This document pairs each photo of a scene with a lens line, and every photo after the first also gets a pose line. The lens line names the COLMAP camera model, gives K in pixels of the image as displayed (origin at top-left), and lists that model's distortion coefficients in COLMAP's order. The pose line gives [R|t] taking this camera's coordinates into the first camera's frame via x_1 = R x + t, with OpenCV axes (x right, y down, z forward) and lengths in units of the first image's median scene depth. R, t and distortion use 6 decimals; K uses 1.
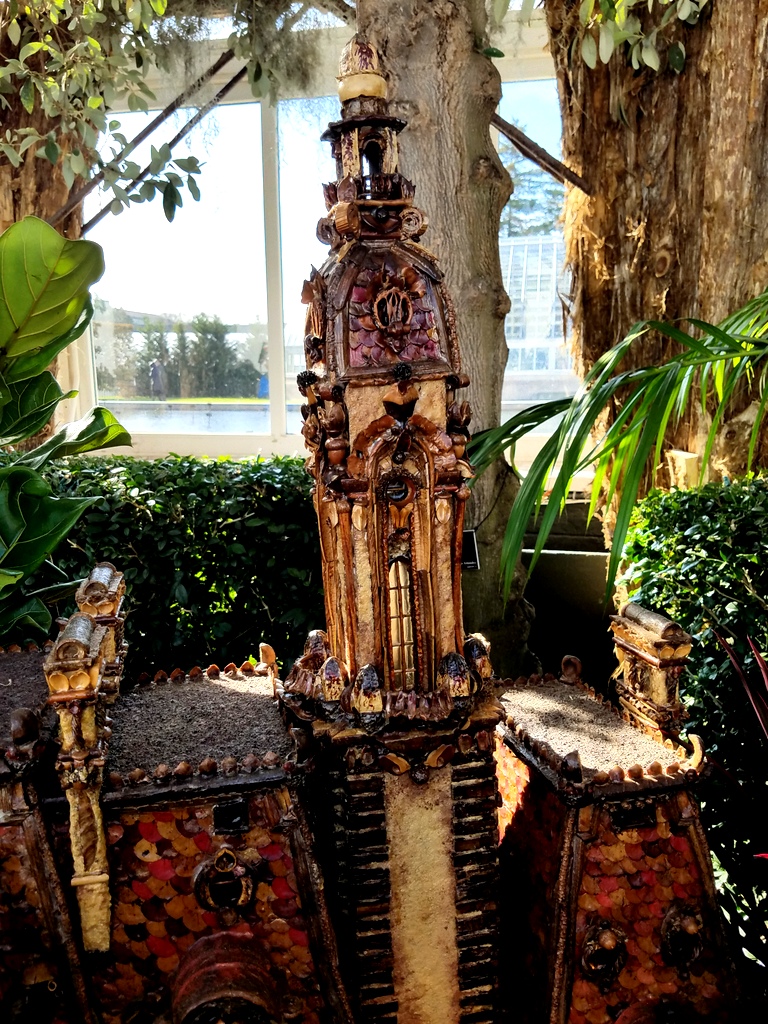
lens RADIAL K [[859.2, 0, 364.7], [0, 859.2, 512.5], [0, 0, 1]] dist [0.322987, -0.692933]
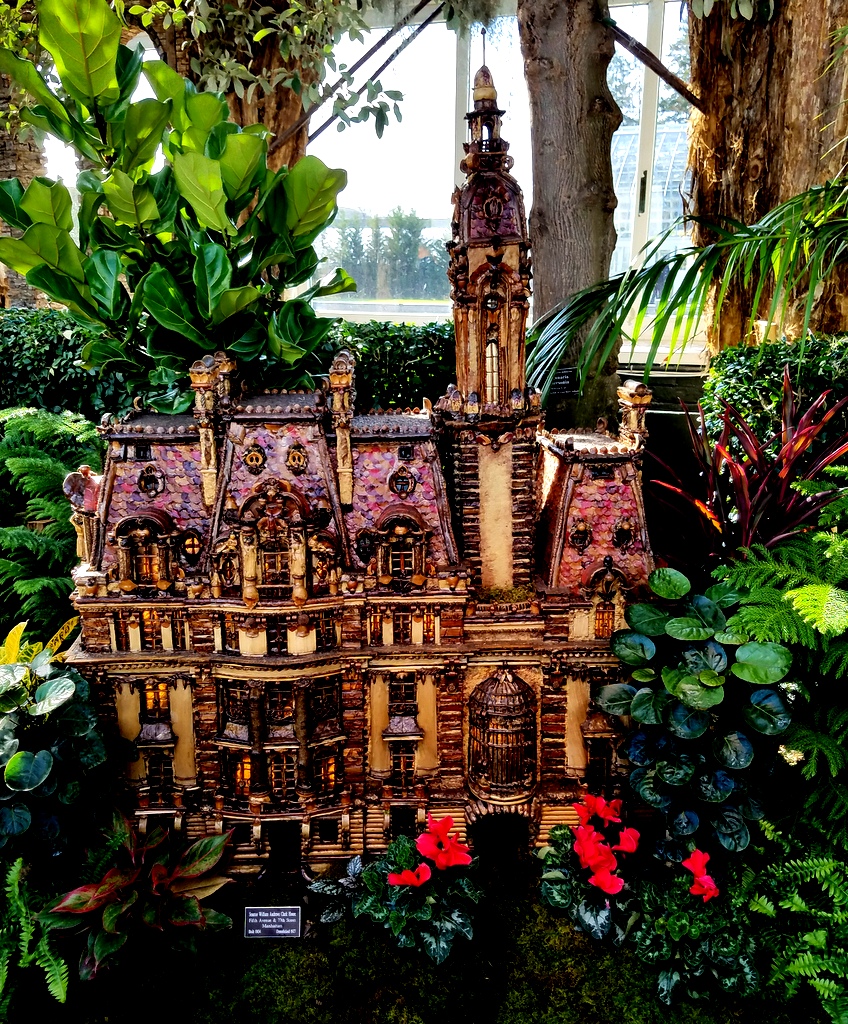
lens RADIAL K [[1086.3, 0, 421.5], [0, 1086.3, 565.6], [0, 0, 1]] dist [0.304032, -0.668182]
pose [[0.987556, 0.053606, -0.147850, 0.254530], [-0.040267, 0.994965, 0.091781, 0.311506], [0.152026, -0.084685, 0.984742, -1.409661]]
